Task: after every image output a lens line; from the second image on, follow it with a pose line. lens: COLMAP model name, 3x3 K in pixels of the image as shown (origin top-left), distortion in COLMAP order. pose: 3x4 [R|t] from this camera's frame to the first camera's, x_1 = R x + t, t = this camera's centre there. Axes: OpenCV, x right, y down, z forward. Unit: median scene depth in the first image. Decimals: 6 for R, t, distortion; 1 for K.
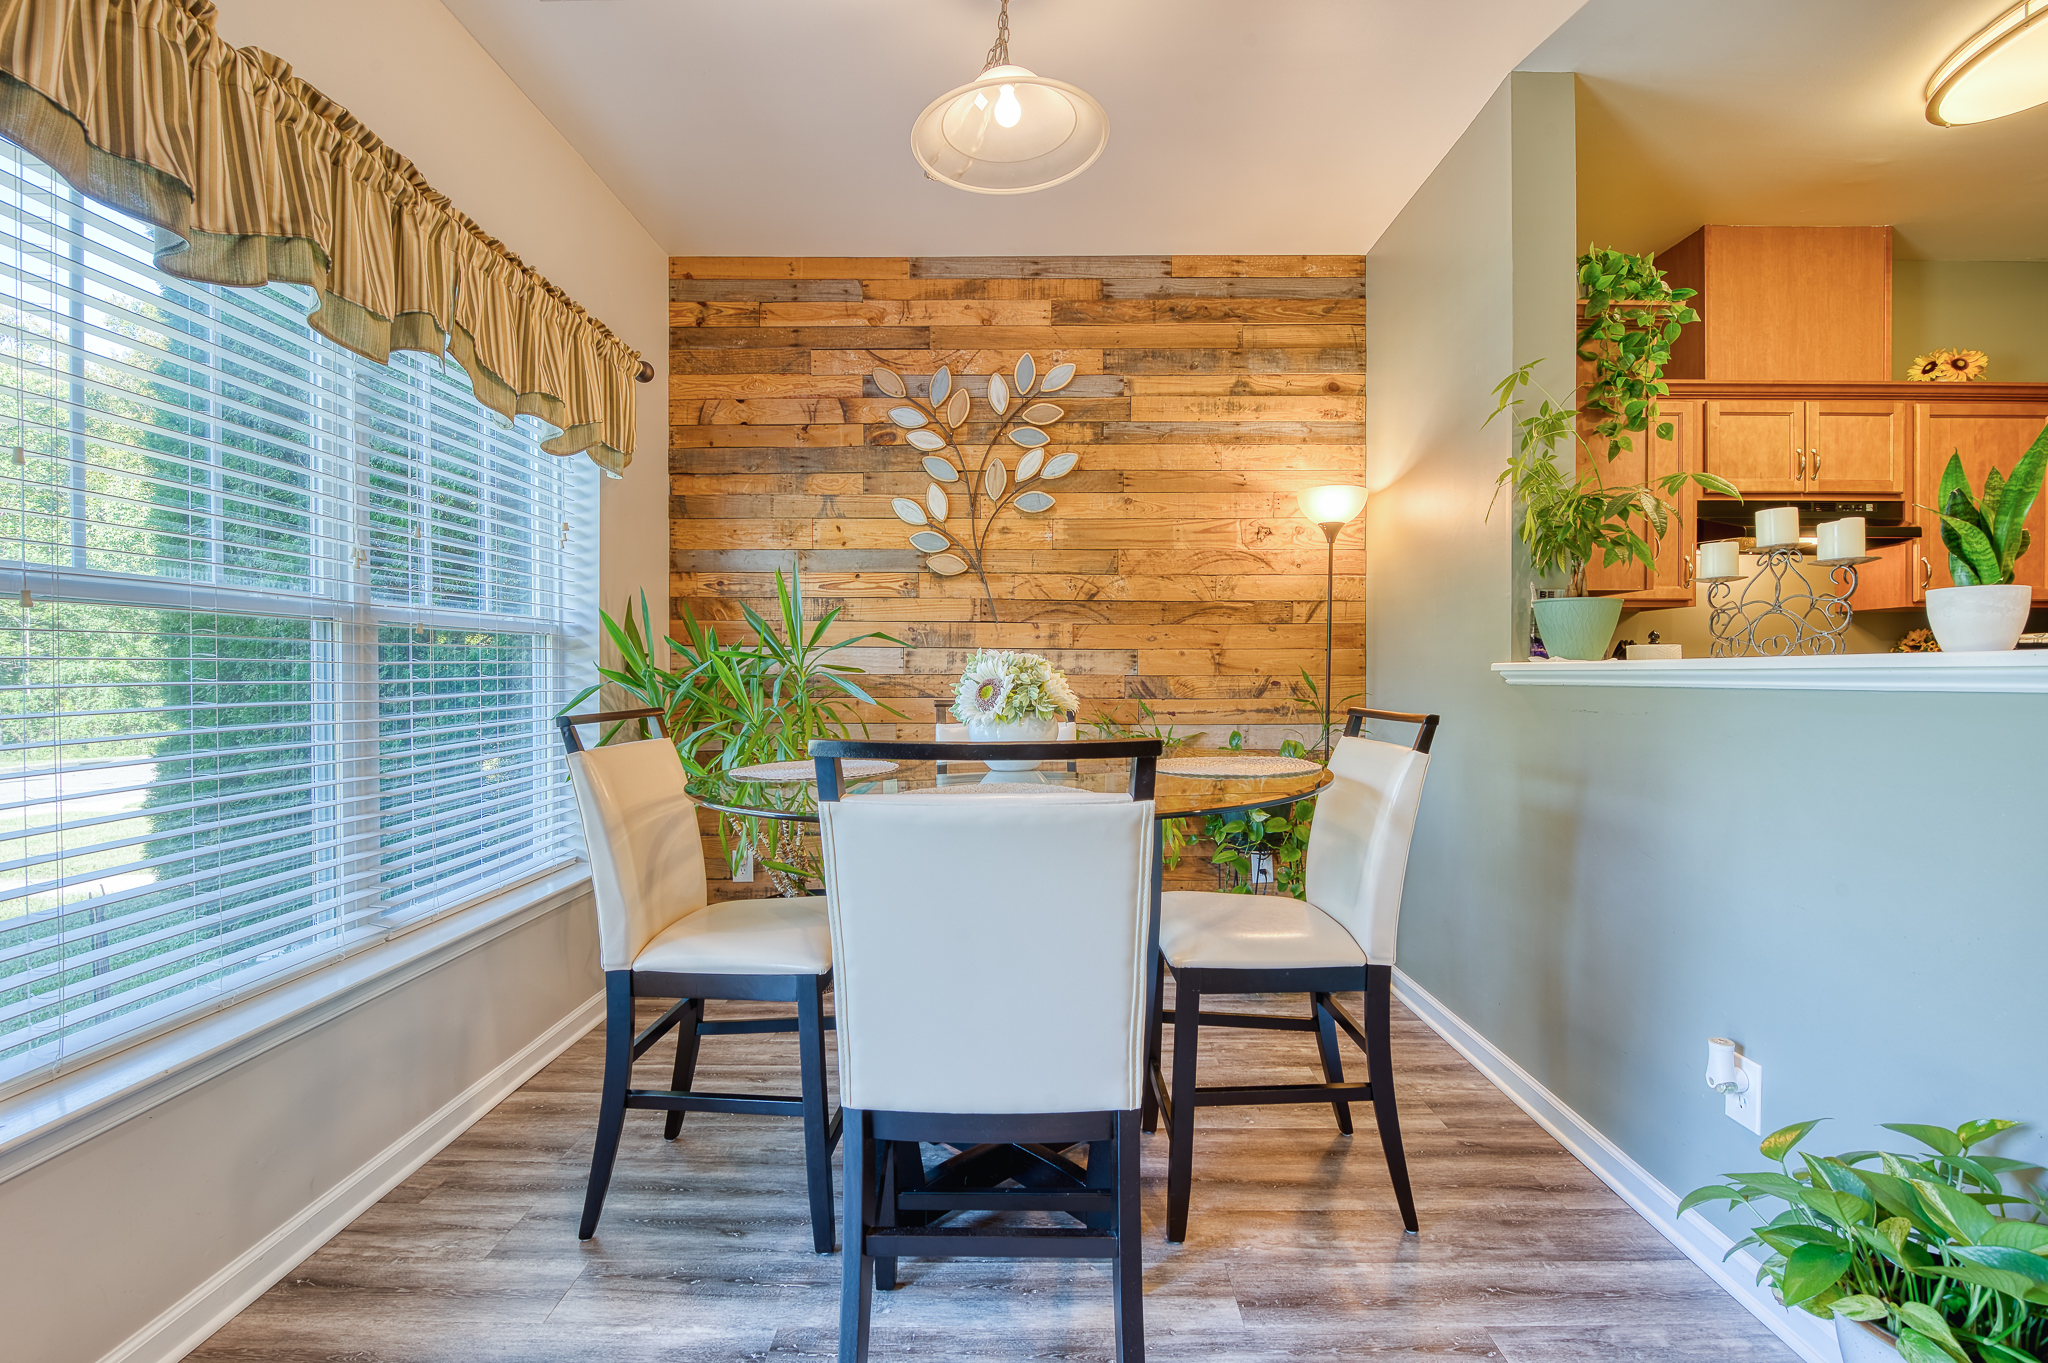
lens RADIAL K [[929.3, 0, 1030.4], [0, 929.3, 684.1], [0, 0, 1]] dist [-0.007203, -0.005311]
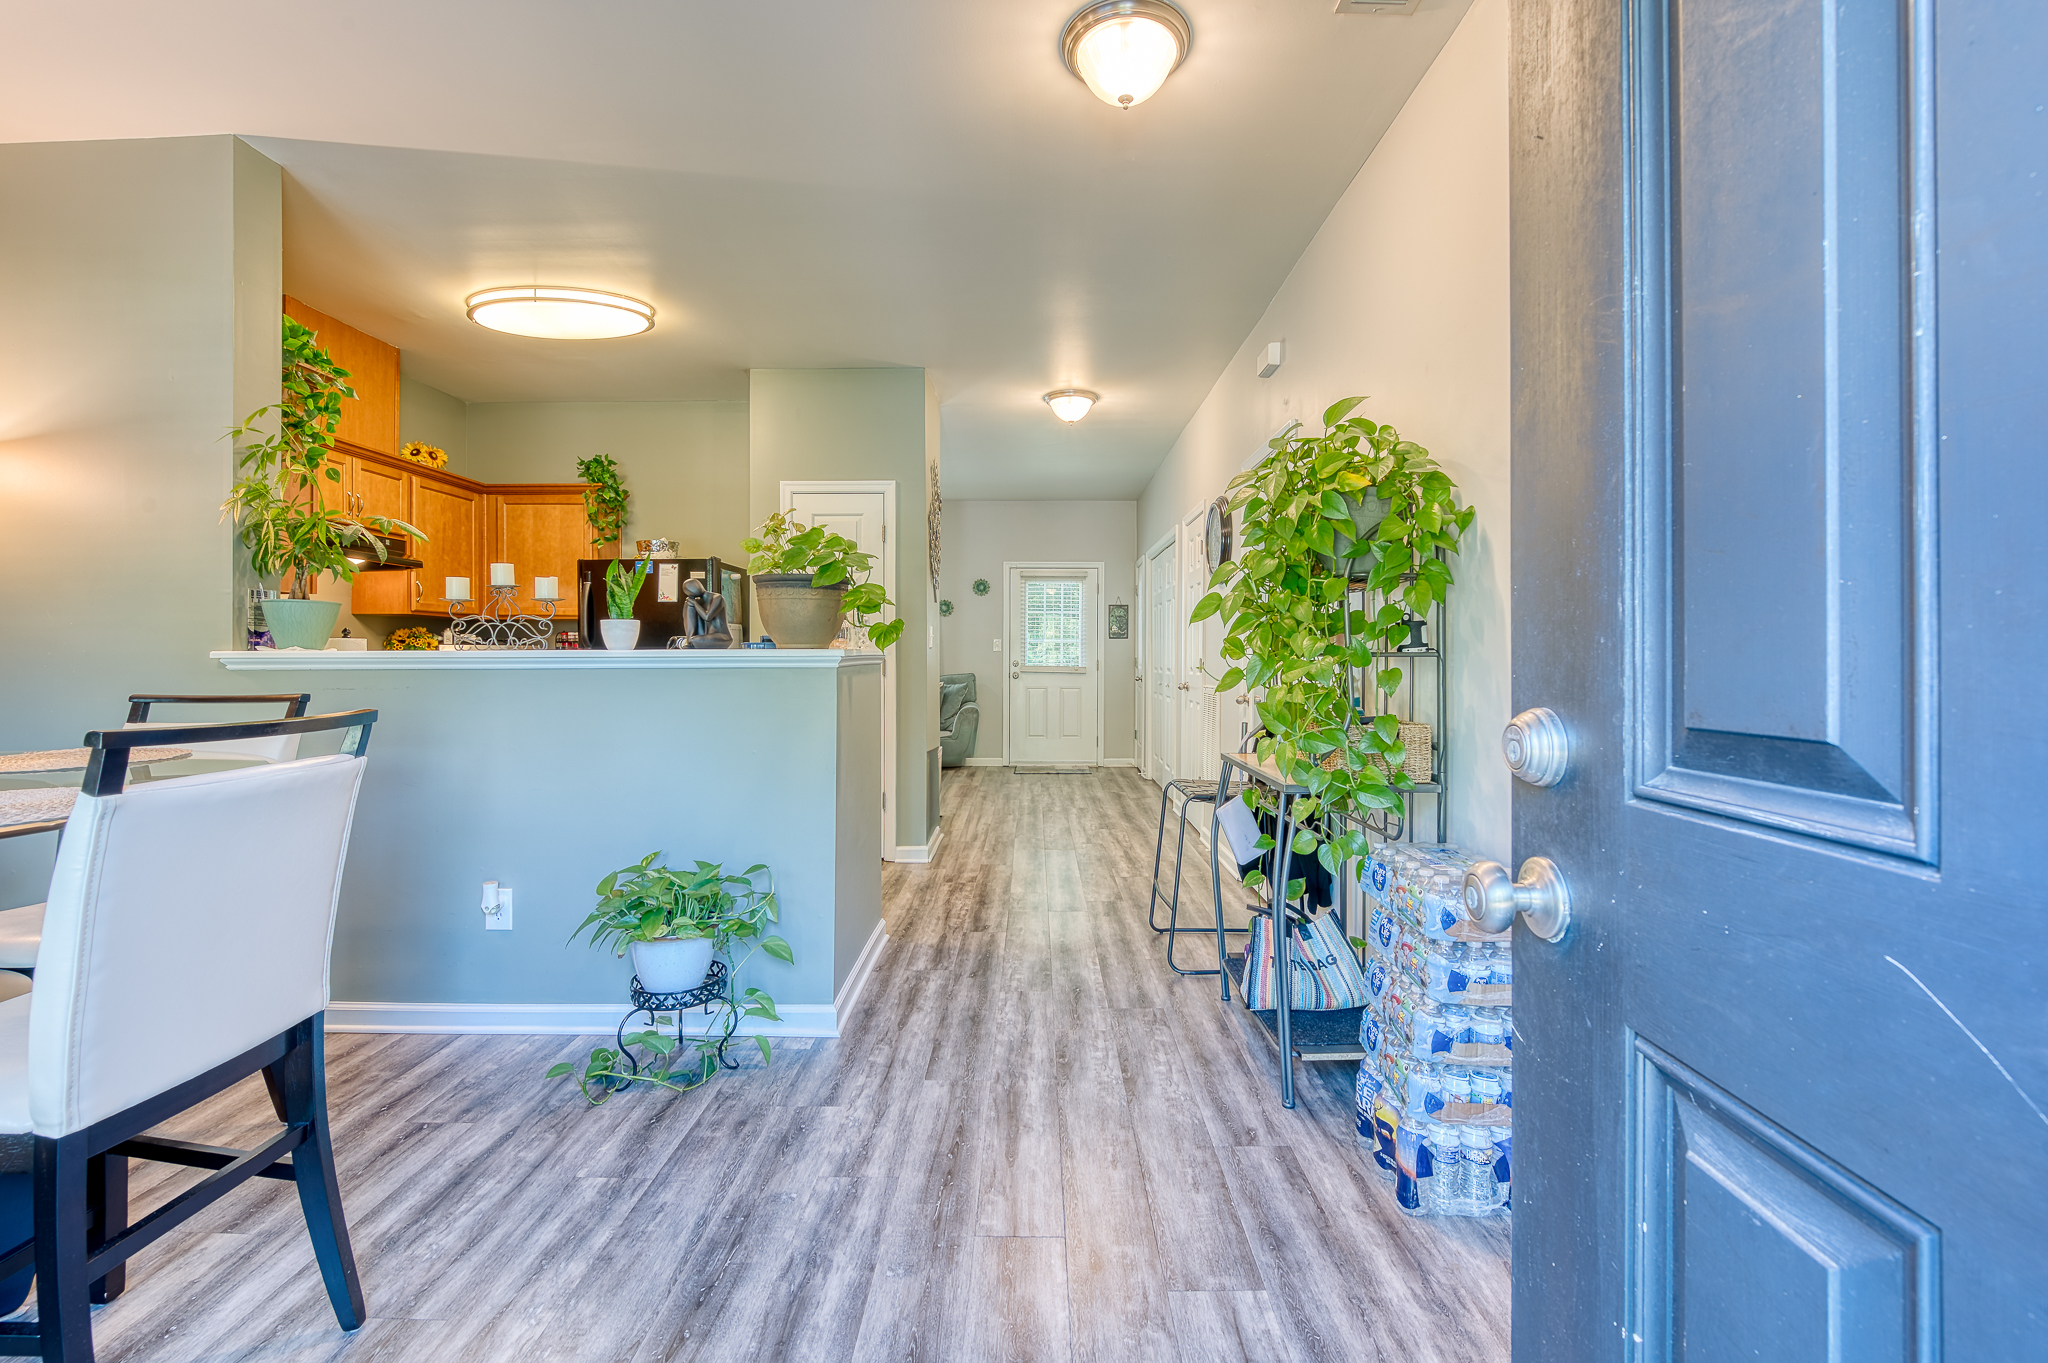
lens RADIAL K [[849.7, 0, 1023.7], [0, 849.7, 657.5], [0, 0, 1]] dist [-0.000240, -0.007608]
pose [[0.005852, -0.000277, 0.999983, -0.354372], [0.013159, 0.999913, 0.000200, -0.001661], [-0.999896, 0.013158, 0.005855, 0.014236]]
